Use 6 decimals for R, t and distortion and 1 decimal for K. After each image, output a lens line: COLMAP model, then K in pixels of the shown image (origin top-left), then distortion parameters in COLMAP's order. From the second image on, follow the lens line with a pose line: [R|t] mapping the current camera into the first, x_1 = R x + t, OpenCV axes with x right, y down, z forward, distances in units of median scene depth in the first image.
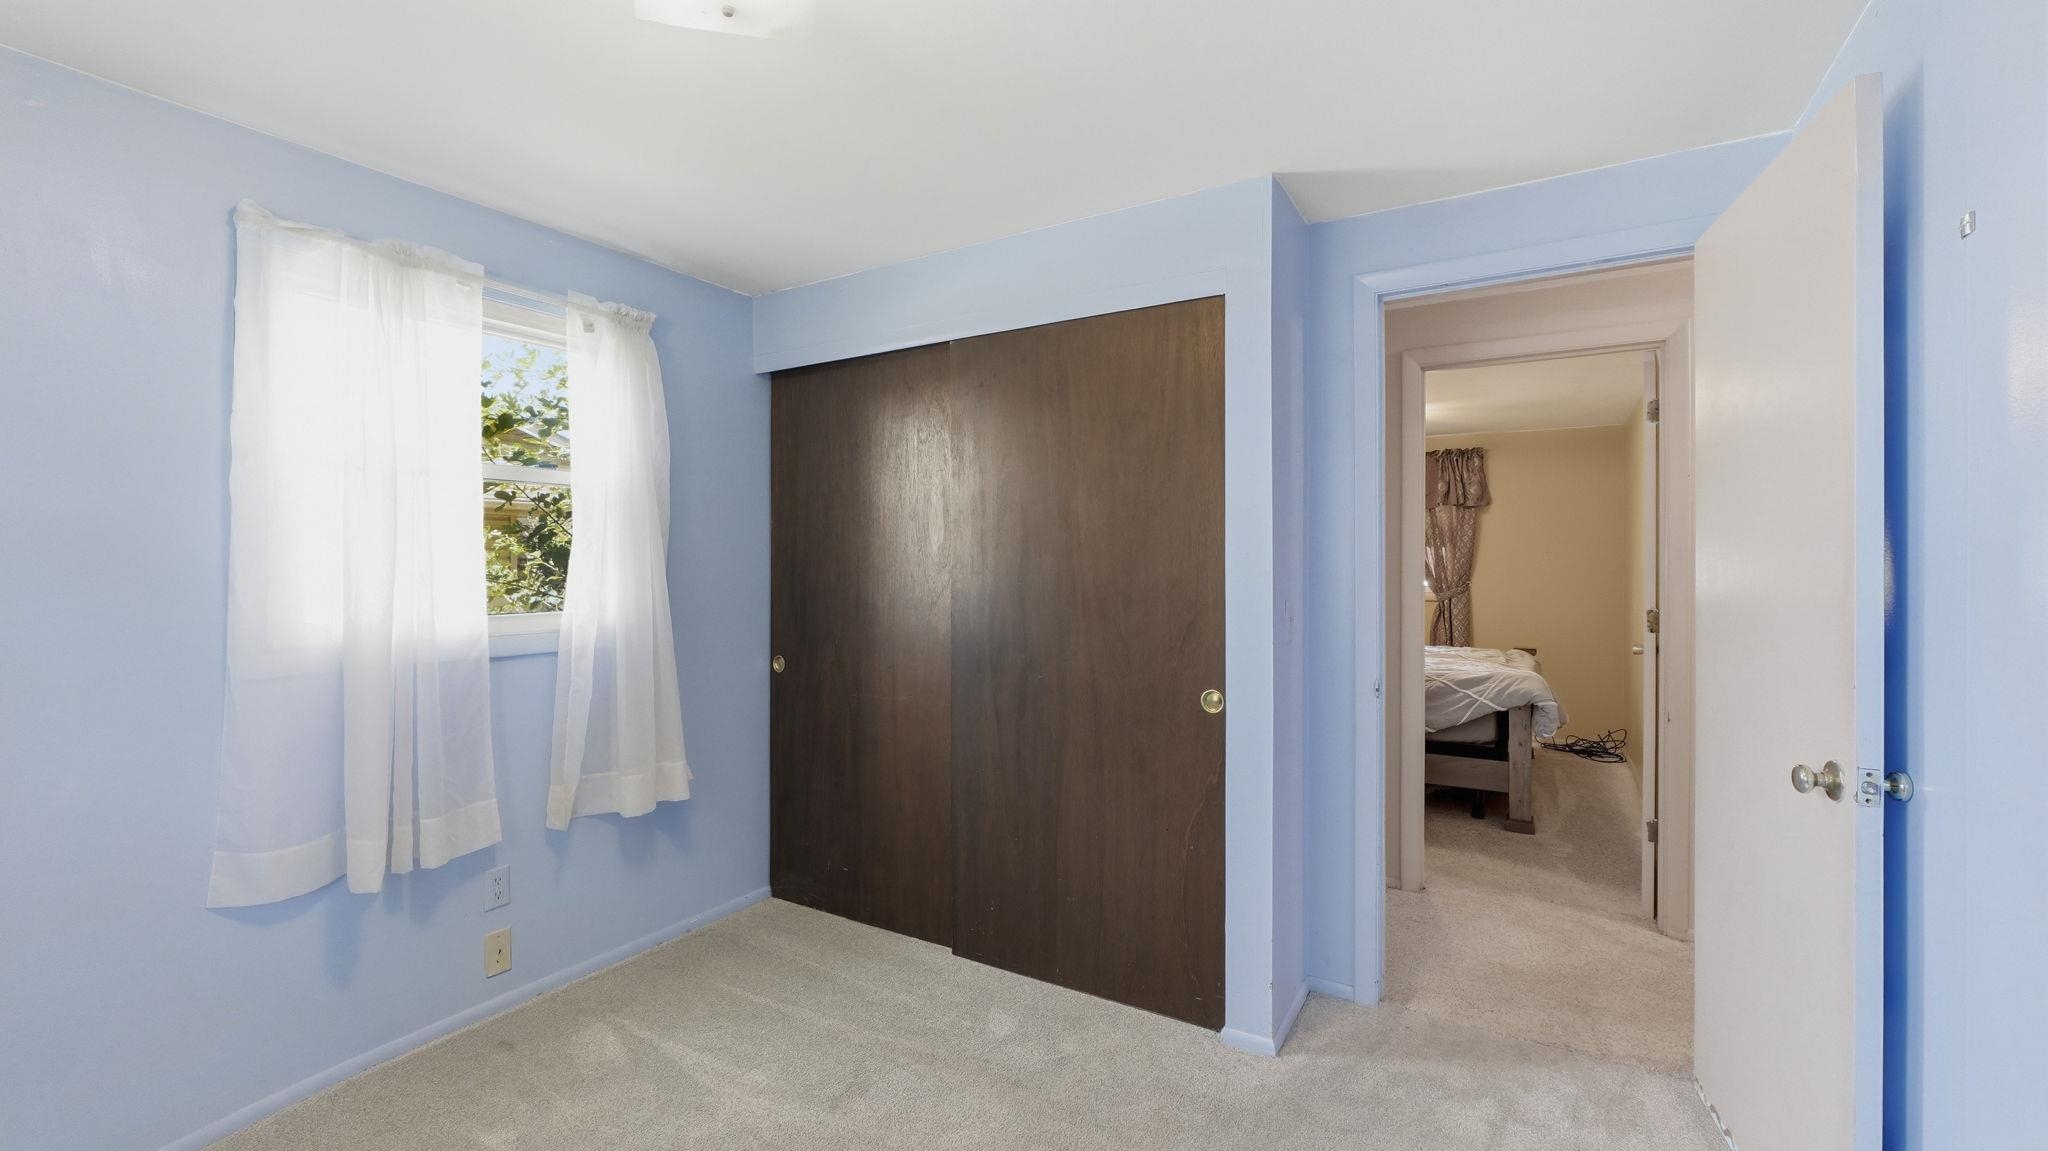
lens RADIAL K [[862.8, 0, 1025.1], [0, 862.8, 577.0], [0, 0, 1]] dist [-0.003896, -0.000309]
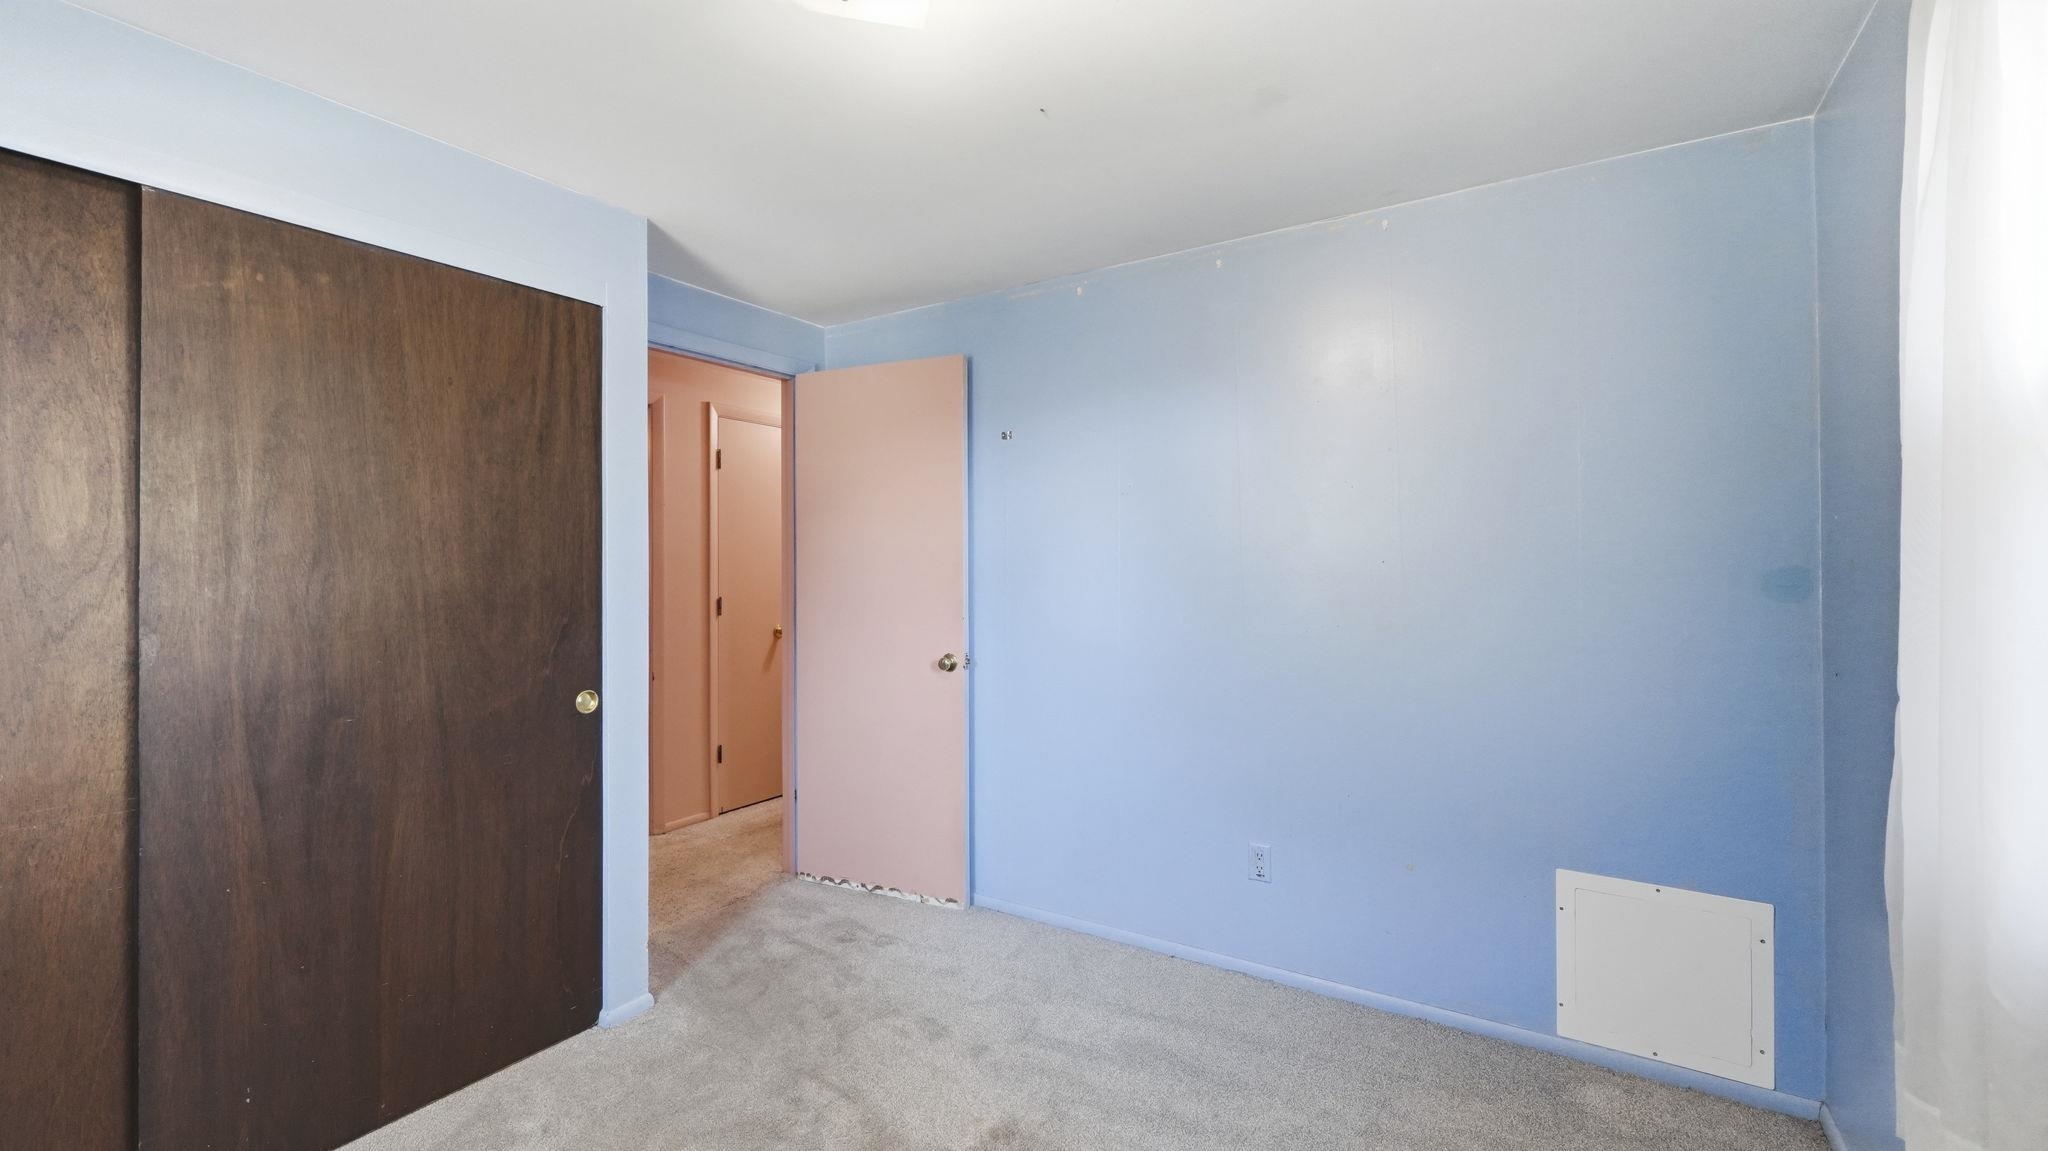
lens RADIAL K [[862.8, 0, 1025.1], [0, 862.8, 577.0], [0, 0, 1]] dist [-0.003896, -0.000309]
pose [[0.008543, -0.009371, 0.999920, -0.783634], [0.016373, 0.999823, 0.009230, -0.003218], [-0.999829, 0.016293, 0.008695, 0.473024]]
